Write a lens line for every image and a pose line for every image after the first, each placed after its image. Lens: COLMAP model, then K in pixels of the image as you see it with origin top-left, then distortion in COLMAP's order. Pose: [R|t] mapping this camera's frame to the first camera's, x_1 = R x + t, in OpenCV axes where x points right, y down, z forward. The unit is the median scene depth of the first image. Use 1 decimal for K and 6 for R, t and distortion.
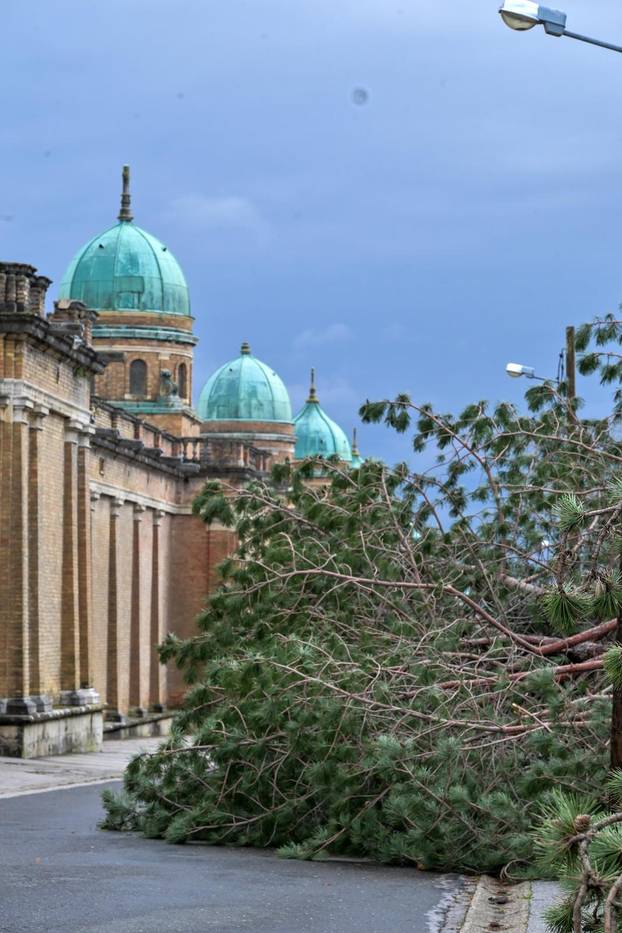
lens RADIAL K [[3135.5, 0, 311.0], [0, 3135.5, 466.5], [0, 0, 1]] dist [0.092711, -0.600330]
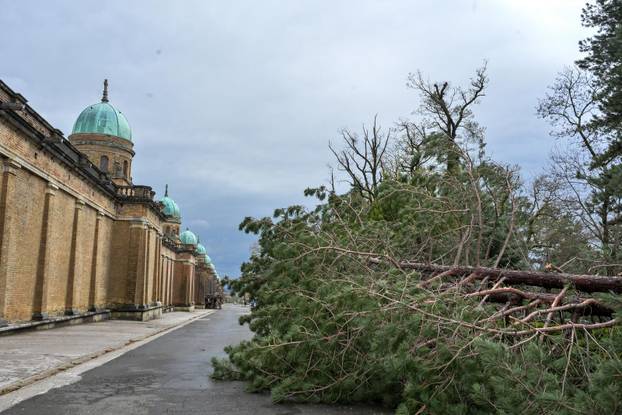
lens RADIAL K [[520.3, 0, 309.6], [0, 520.3, 198.7], [0, 0, 1]] dist [0.008768, -0.001597]
pose [[0.973001, 0.037372, 0.227755, -0.045637], [-0.009847, 0.992627, -0.120809, 0.023199], [-0.230591, 0.115304, 0.966195, 0.355336]]
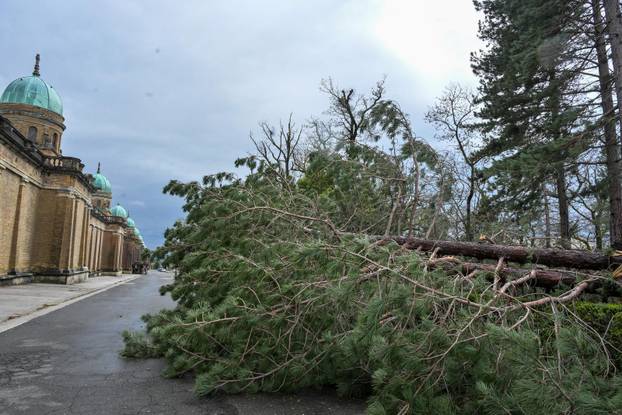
lens RADIAL K [[413.5, 0, 311.0], [0, 413.5, 207.5], [0, 0, 1]] dist [-0.006530, -0.003246]
pose [[0.904538, 0.071487, 0.420358, -0.039432], [-0.040921, 0.995849, -0.081301, 0.027366], [-0.424426, 0.056339, 0.903708, 0.406297]]
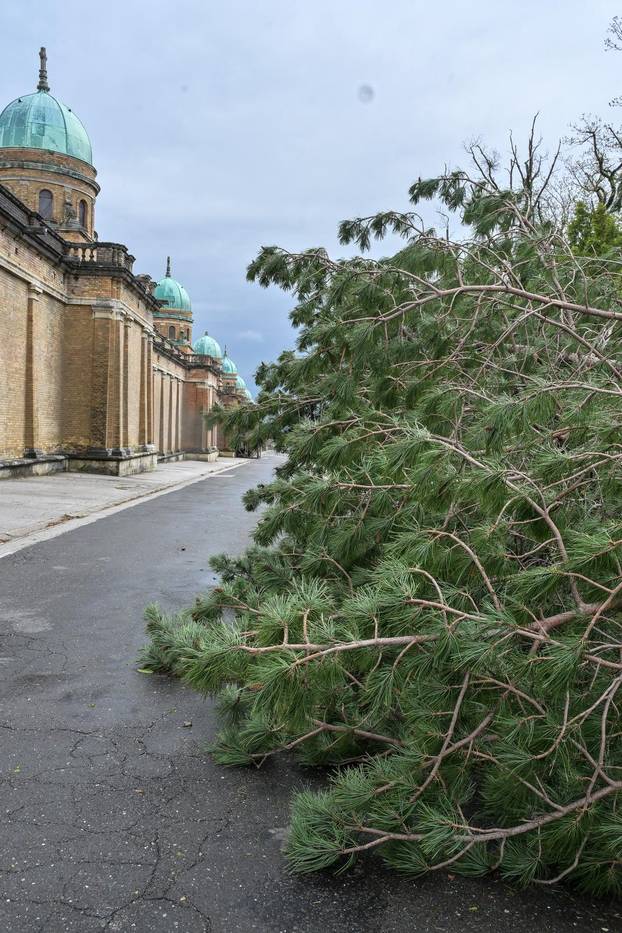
lens RADIAL K [[780.4, 0, 311.0], [0, 780.4, 466.5], [0, 0, 1]] dist [0.008768, -0.001597]
pose [[0.991762, 0.019648, 0.126578, -0.028239], [-0.032198, 0.994677, 0.097878, 0.028766], [-0.123981, -0.101147, 0.987116, 0.446129]]
